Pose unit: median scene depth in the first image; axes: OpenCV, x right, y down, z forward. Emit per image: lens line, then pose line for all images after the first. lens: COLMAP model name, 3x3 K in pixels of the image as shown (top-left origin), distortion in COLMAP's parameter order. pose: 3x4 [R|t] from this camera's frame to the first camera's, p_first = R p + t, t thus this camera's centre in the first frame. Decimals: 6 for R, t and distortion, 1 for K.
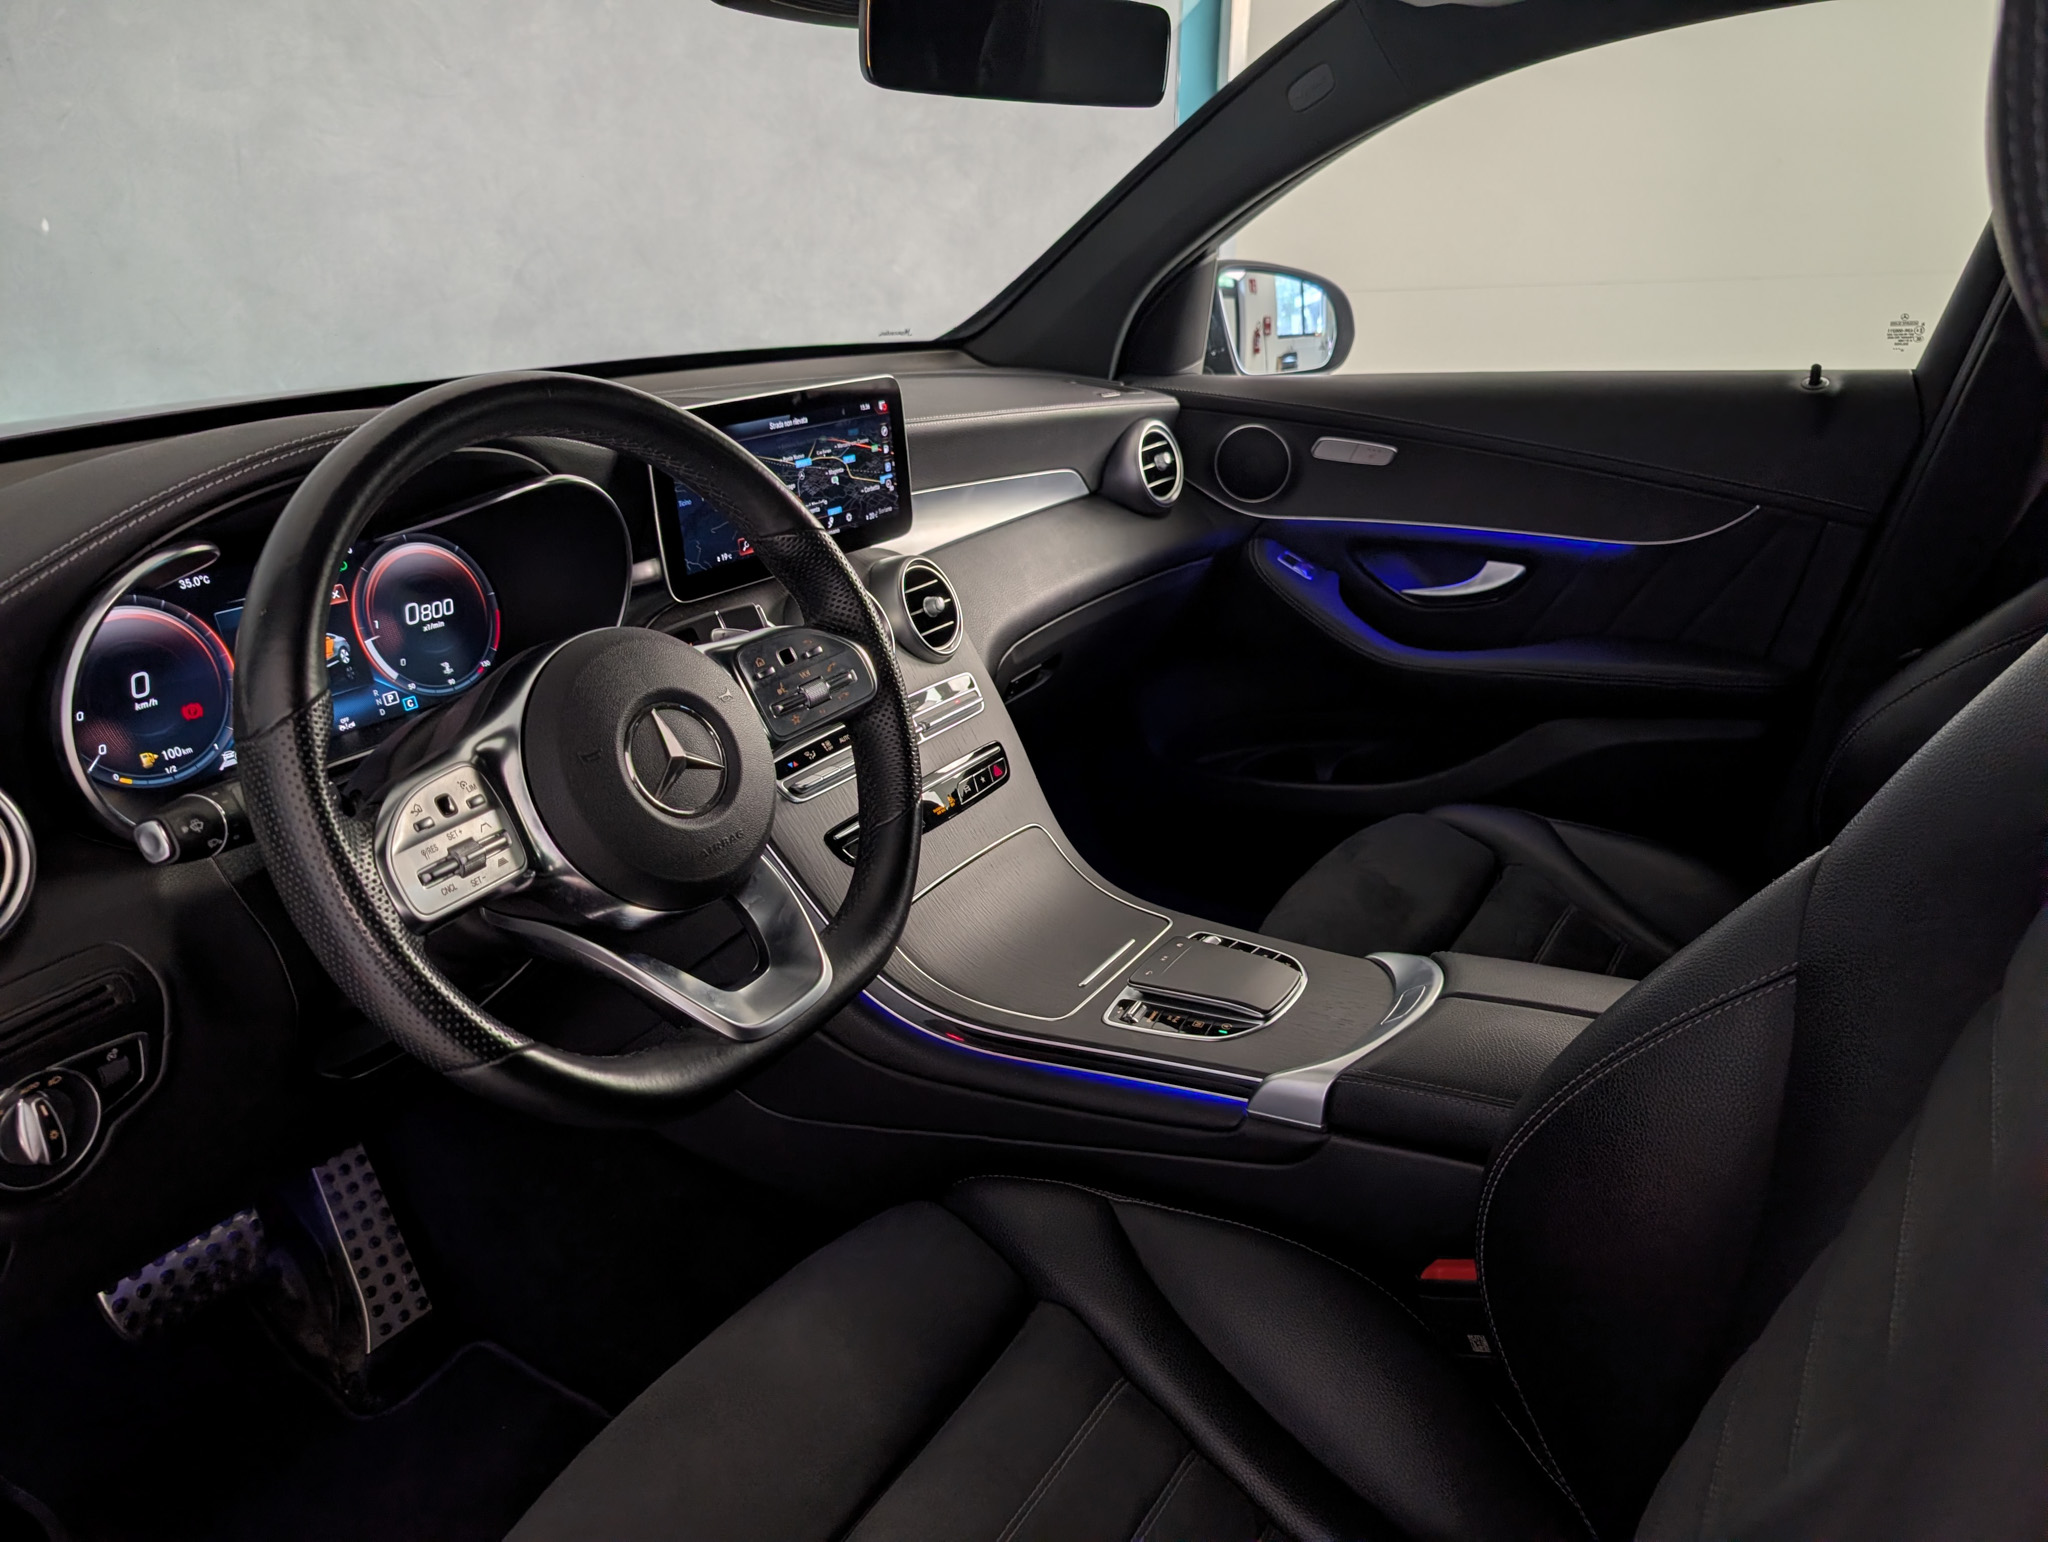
lens RADIAL K [[1427.8, 0, 1018.4], [0, 1427.8, 817.0], [0, 0, 1]] dist [-0.025109, 0.001768]
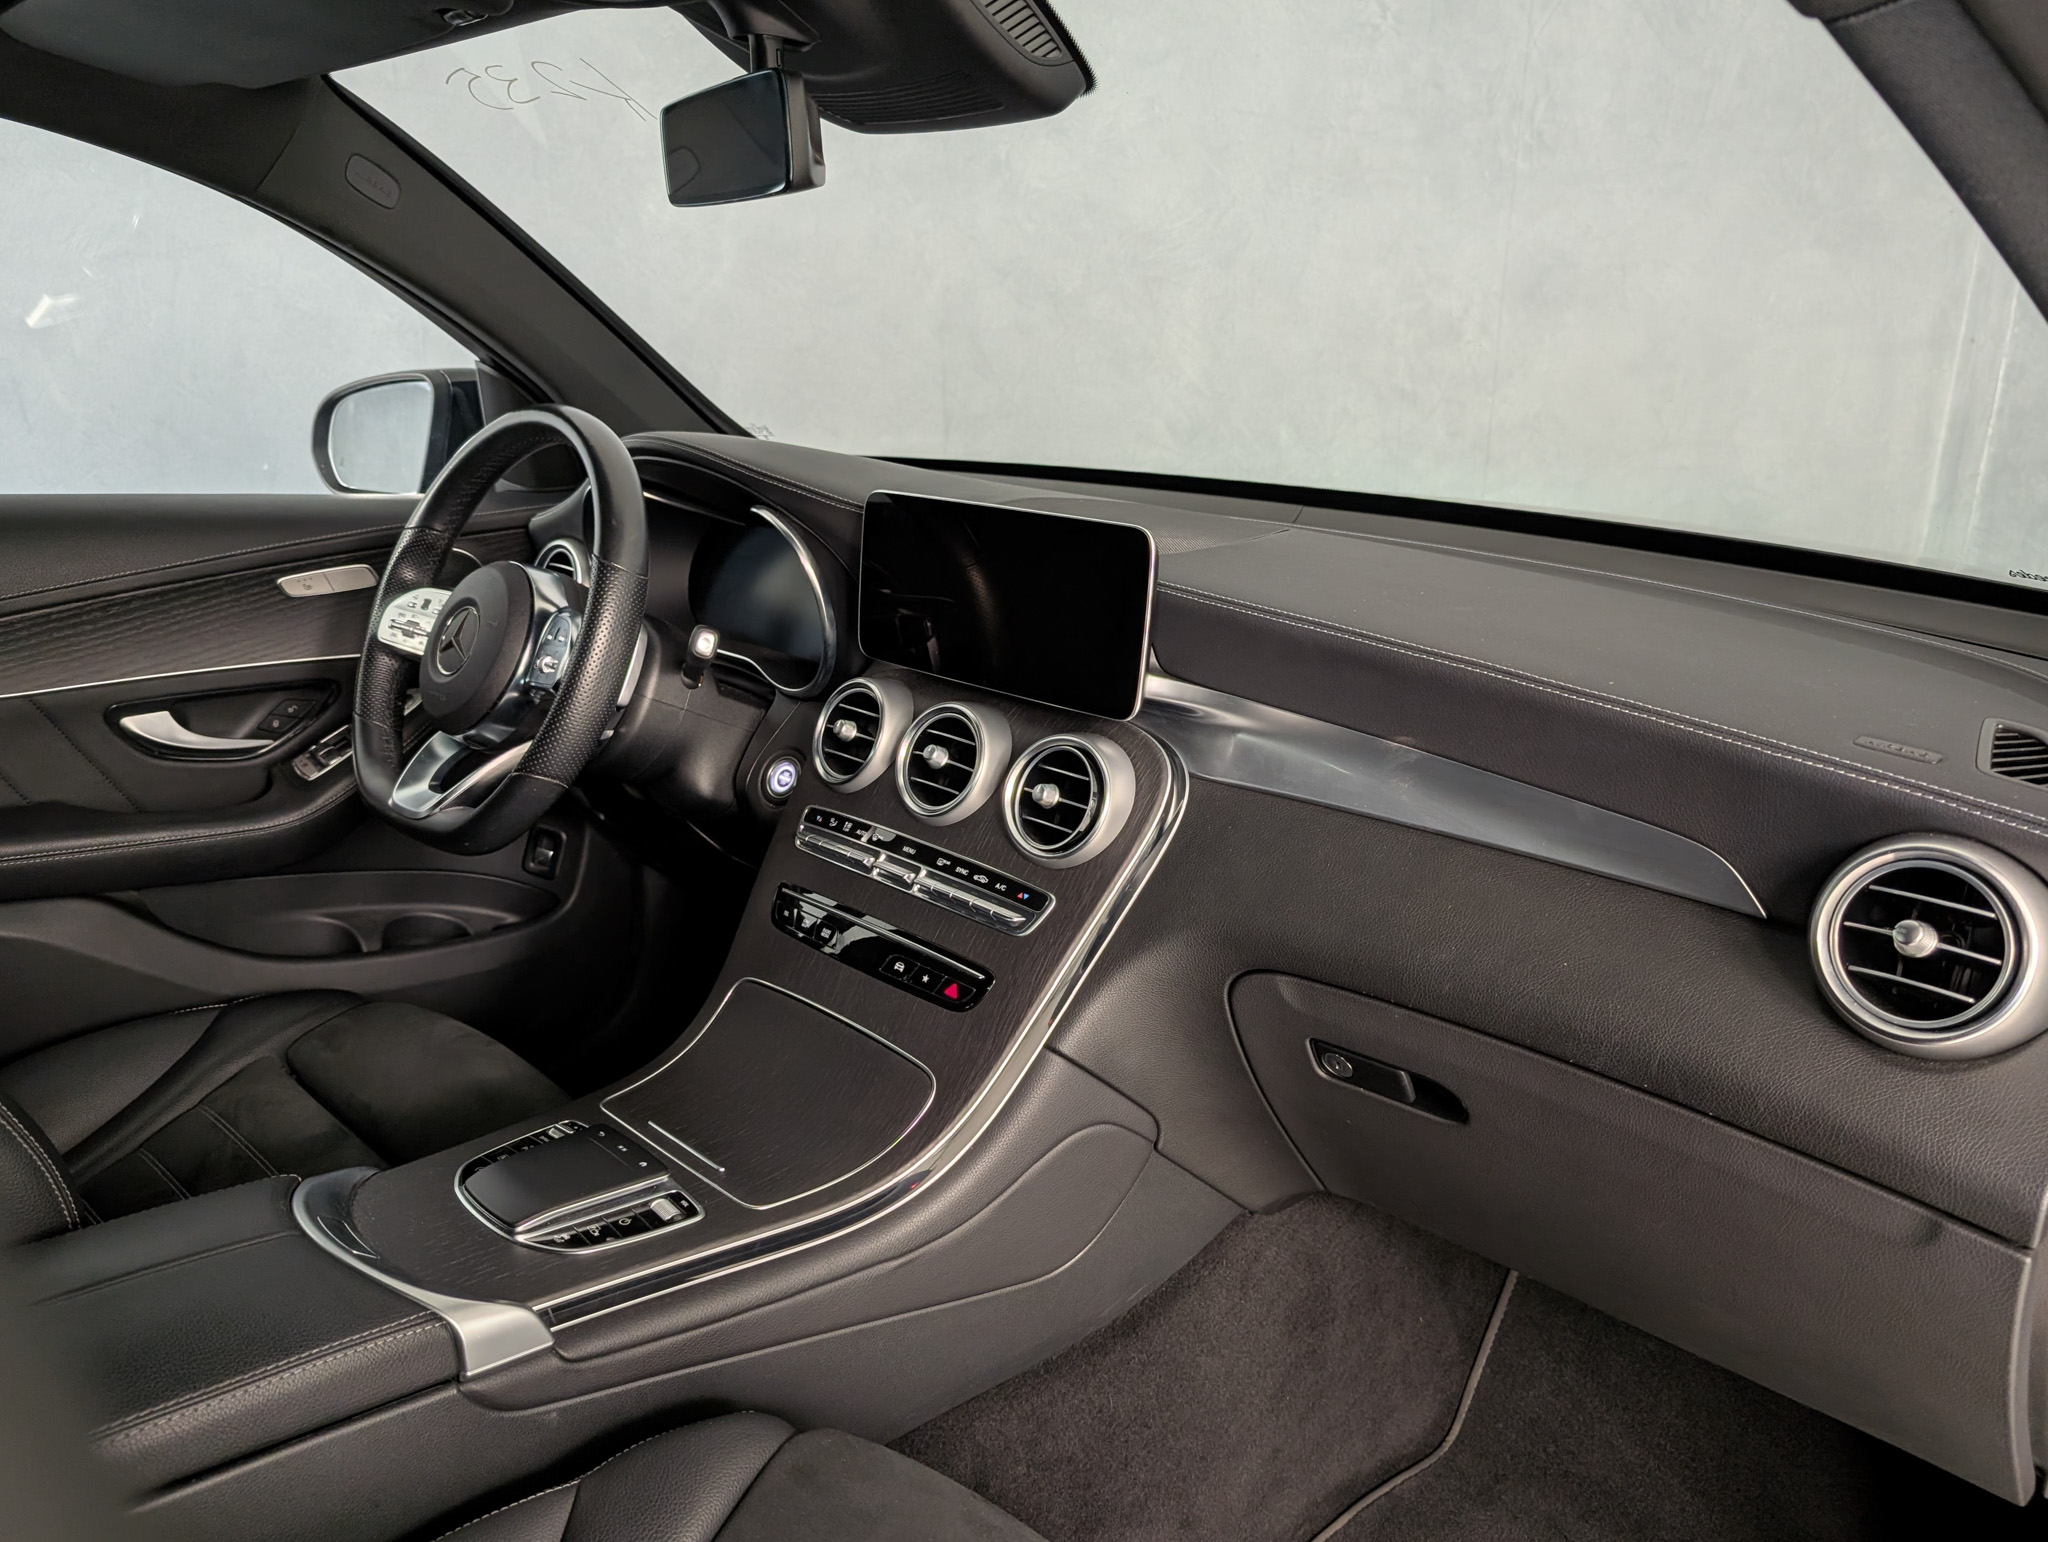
lens RADIAL K [[1571.3, 0, 1049.2], [0, 1571.3, 820.2], [0, 0, 1]] dist [-0.003427, -0.007312]
pose [[-0.235095, 0.290532, -0.927535, 0.910739], [-0.399286, 0.841175, 0.364685, -0.541852], [0.886172, 0.456087, -0.081751, 1.253180]]
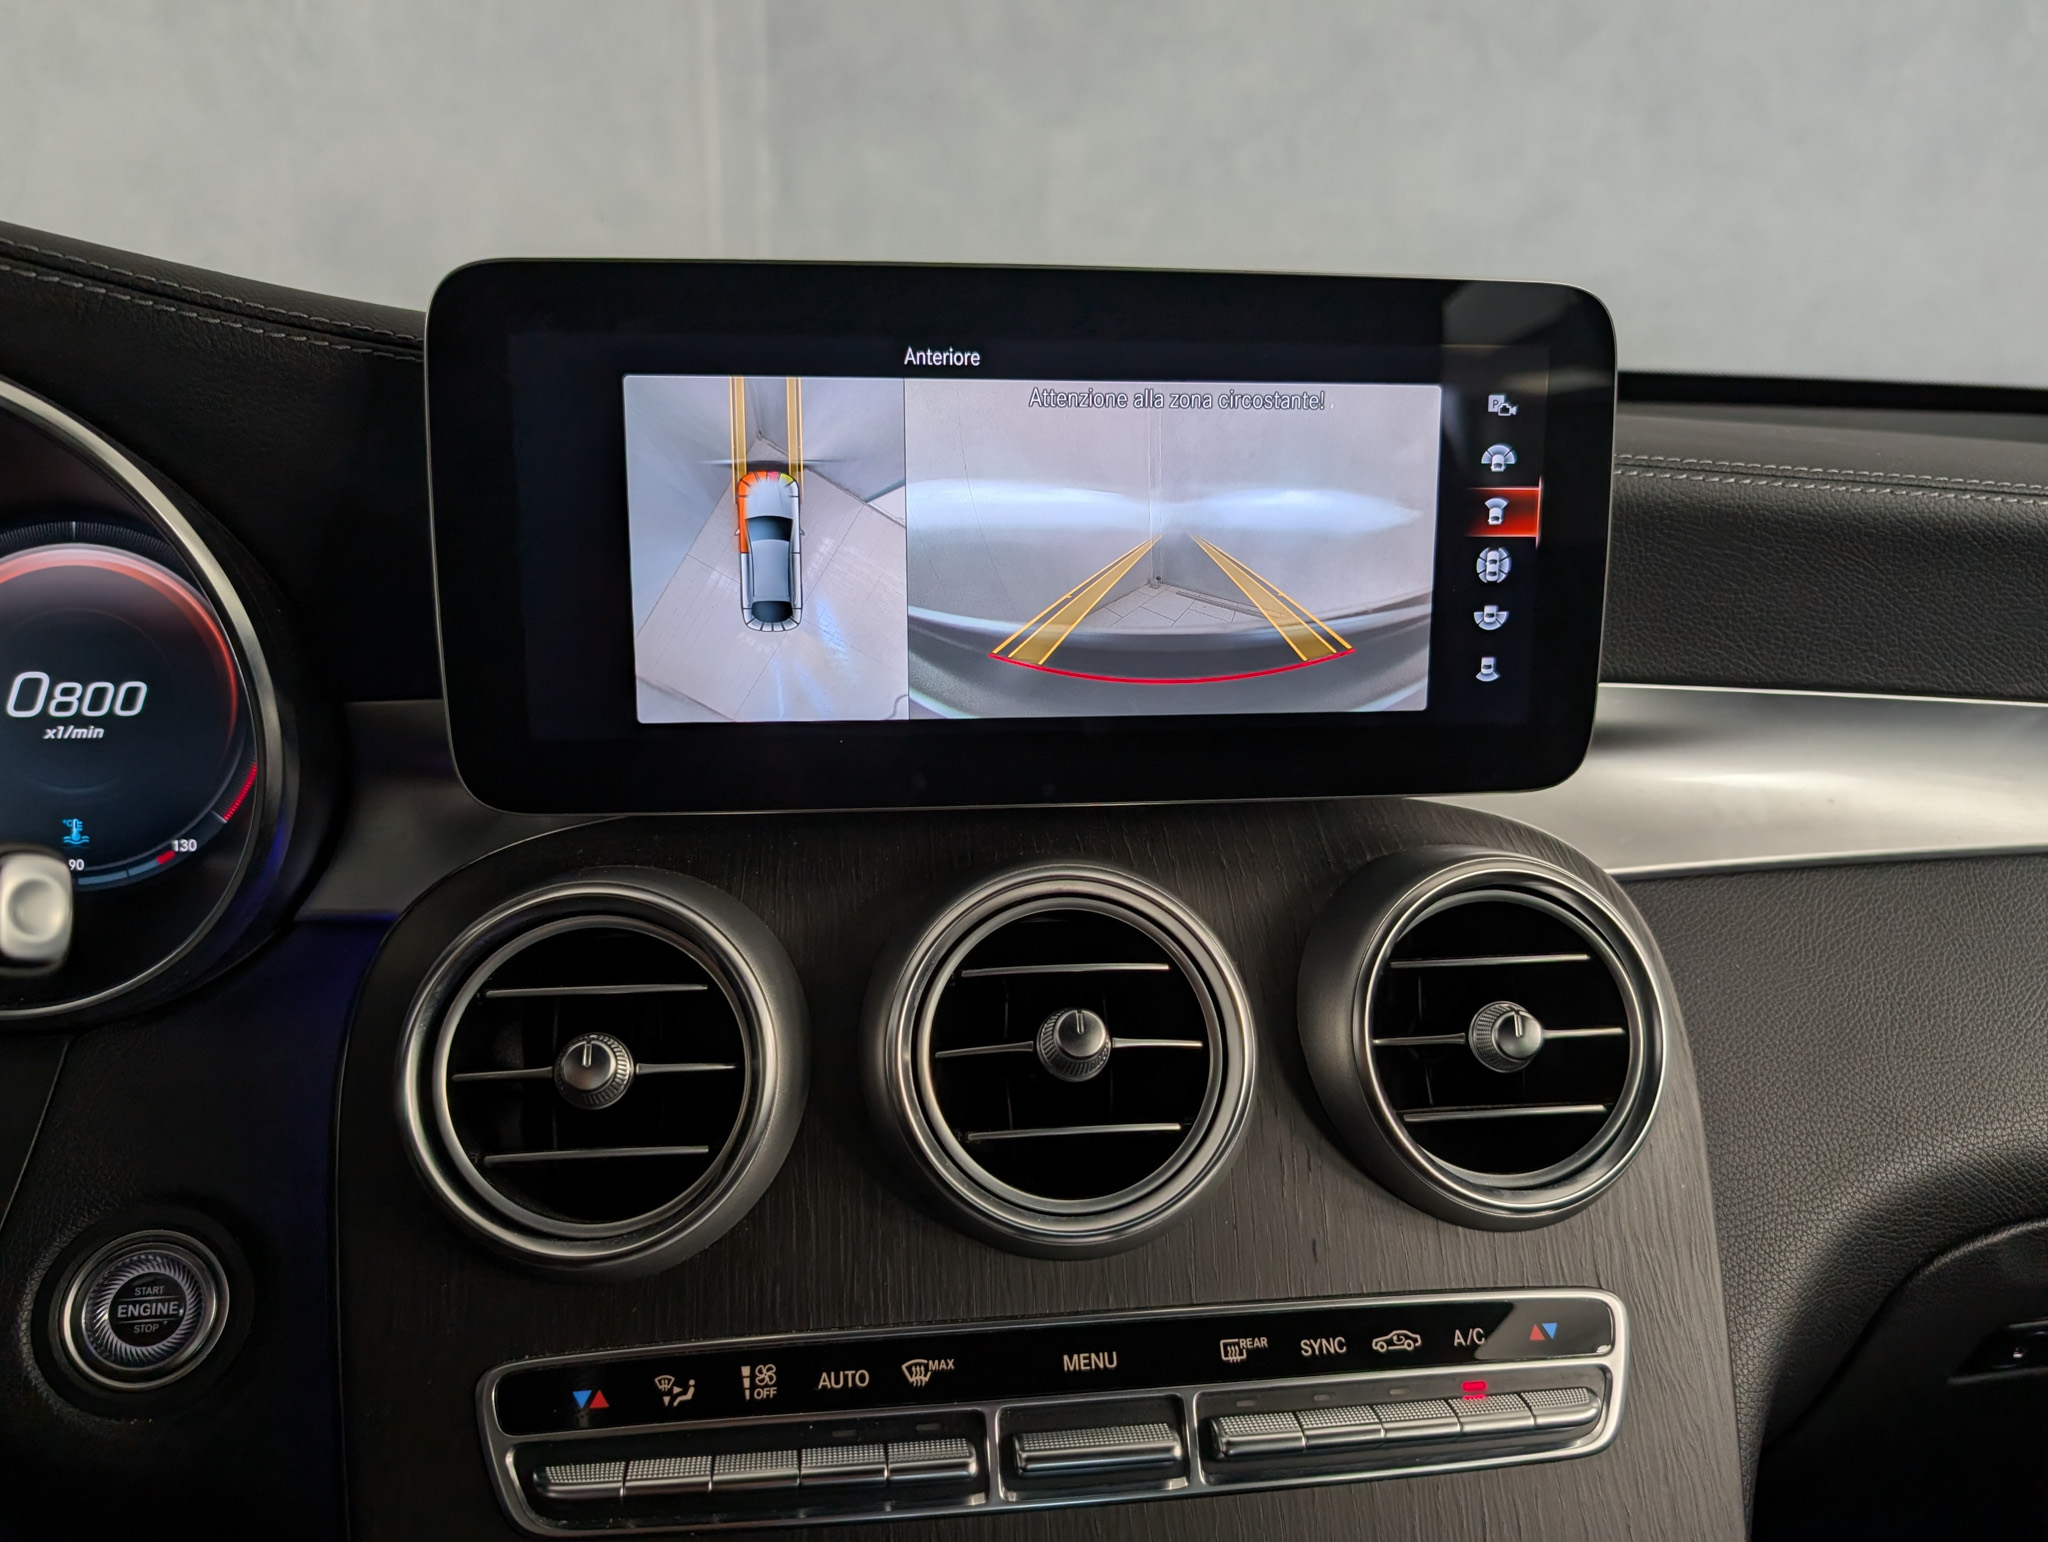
lens RADIAL K [[1523.2, 0, 1042.8], [0, 1523.2, 788.1], [0, 0, 1]] dist [-0.010805, -0.001701]
pose [[0.625895, 0.198401, -0.754250, 0.121856], [-0.314281, 0.949265, -0.011099, -0.188158], [0.713781, 0.243993, 0.656494, 0.826688]]
